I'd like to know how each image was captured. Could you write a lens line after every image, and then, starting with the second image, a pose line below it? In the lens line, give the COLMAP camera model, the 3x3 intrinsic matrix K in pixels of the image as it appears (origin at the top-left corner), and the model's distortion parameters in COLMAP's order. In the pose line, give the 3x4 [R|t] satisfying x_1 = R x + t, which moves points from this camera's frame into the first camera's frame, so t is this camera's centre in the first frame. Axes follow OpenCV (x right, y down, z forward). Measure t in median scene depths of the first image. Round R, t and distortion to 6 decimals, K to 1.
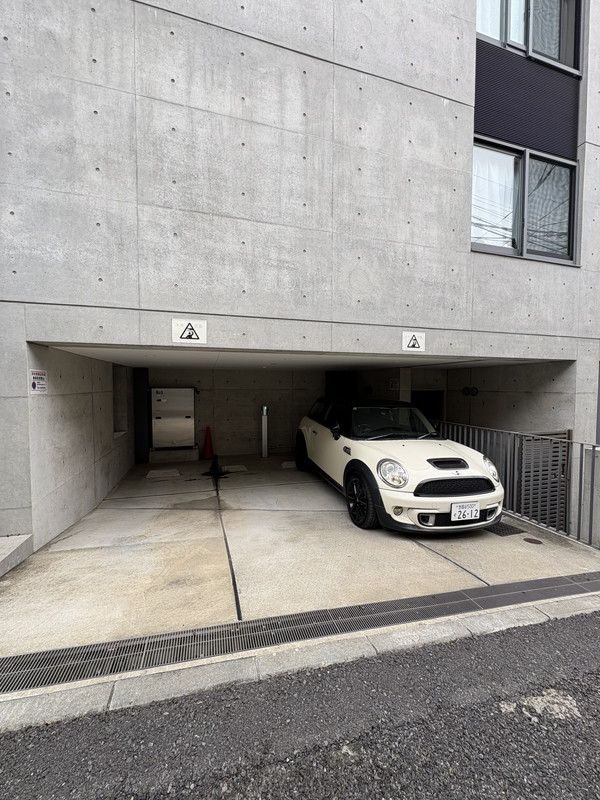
lens RADIAL K [[318.4, 0, 300.0], [0, 318.4, 400.0], [0, 0, 1]] dist [-0.001120, -0.000308]
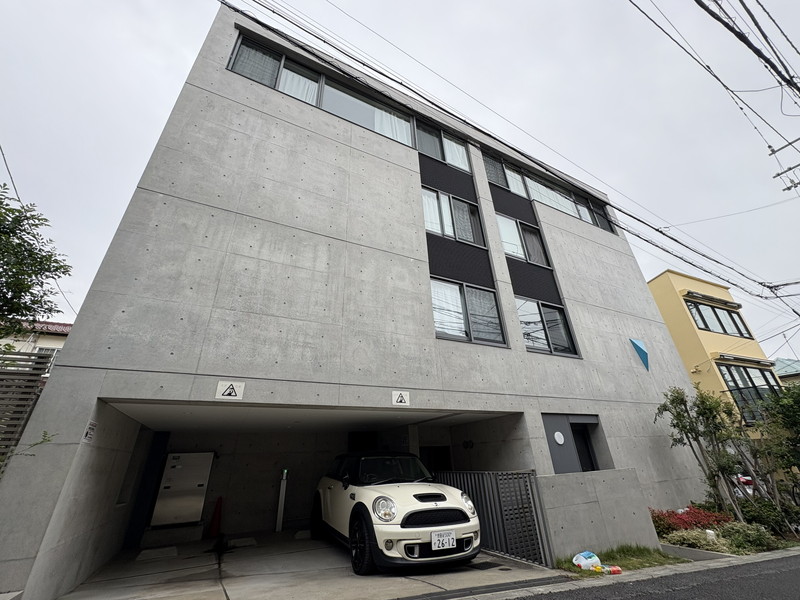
lens RADIAL K [[318.4, 0, 400.1], [0, 318.4, 298.6], [0, 0, 1]] dist [-0.001120, -0.000308]
pose [[0.983333, 0.045430, 0.176047, 0.095086], [0.047874, 0.869411, -0.491765, 0.128191], [-0.175398, 0.491997, 0.852745, -0.418831]]
